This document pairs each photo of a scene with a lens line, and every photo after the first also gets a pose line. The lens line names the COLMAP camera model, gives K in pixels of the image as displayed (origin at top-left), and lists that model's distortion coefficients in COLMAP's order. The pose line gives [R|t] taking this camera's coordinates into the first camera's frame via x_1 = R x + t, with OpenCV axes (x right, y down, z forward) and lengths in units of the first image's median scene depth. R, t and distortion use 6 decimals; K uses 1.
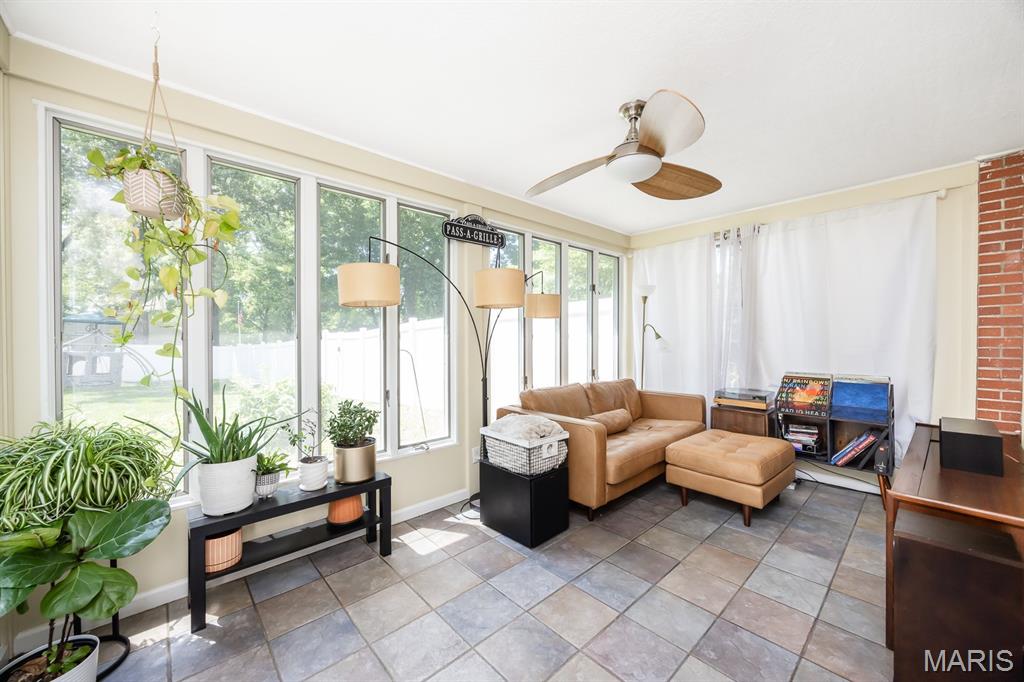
lens RADIAL K [[400.6, 0, 515.7], [0, 400.6, 339.5], [0, 0, 1]] dist [-0.001146, -0.000159]
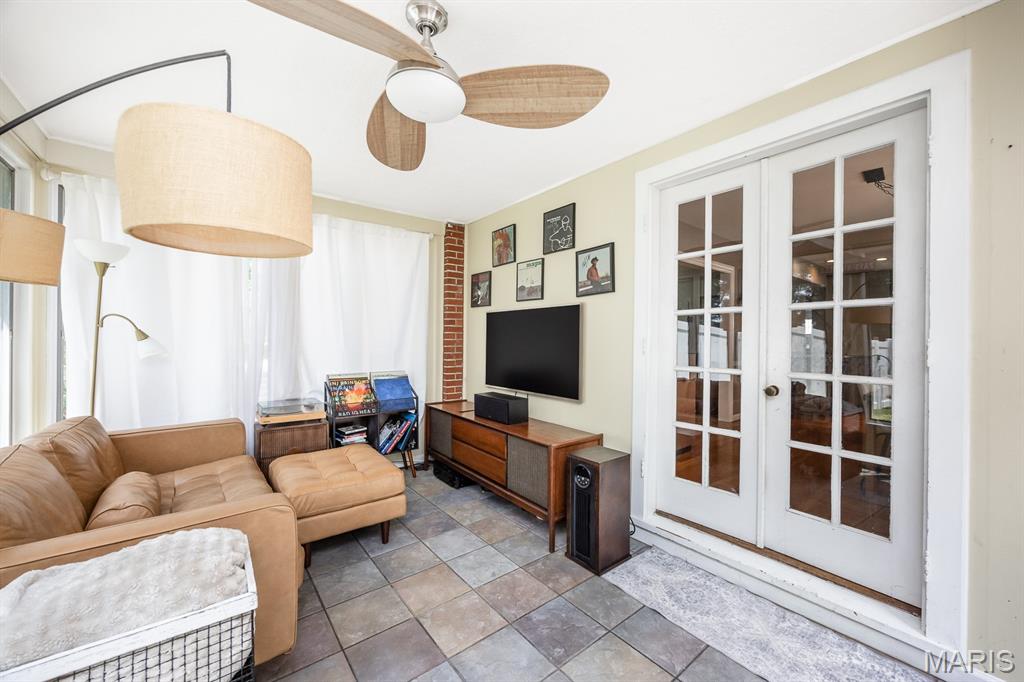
lens RADIAL K [[400.6, 0, 516.7], [0, 400.6, 342.2], [0, 0, 1]] dist [-0.001146, -0.000159]
pose [[0.050604, -0.003848, 0.998711, -0.314780], [-0.001257, 0.999992, 0.003917, -0.001567], [-0.998718, -0.001454, 0.050599, 0.626523]]
